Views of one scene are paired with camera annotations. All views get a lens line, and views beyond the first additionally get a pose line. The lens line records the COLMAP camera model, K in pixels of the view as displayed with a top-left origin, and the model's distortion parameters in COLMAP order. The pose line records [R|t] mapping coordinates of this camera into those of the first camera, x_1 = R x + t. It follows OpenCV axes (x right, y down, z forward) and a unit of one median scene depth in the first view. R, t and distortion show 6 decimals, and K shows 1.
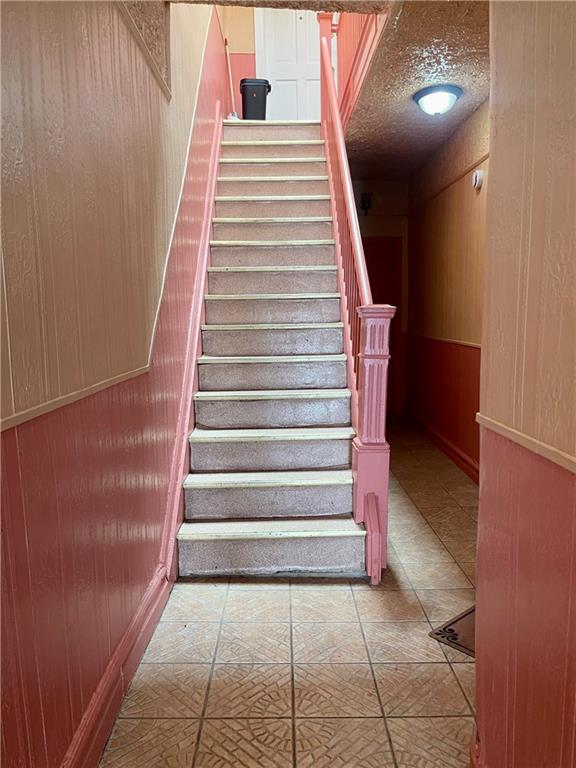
lens RADIAL K [[575.6, 0, 288.4], [0, 575.6, 384.5], [0, 0, 1]] dist [0.003423, -0.005939]
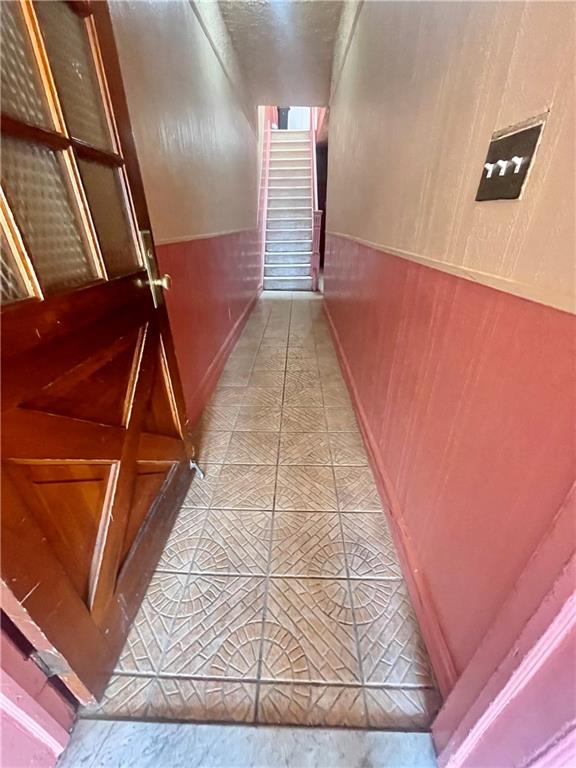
lens RADIAL K [[308.8, 0, 286.3], [0, 308.8, 387.6], [0, 0, 1]] dist [0.002157, 0.000087]
pose [[0.999296, 0.021664, -0.030637, 0.030133], [-0.009522, 0.936177, 0.351401, 0.179787], [0.036294, -0.350862, 0.935724, -0.982388]]
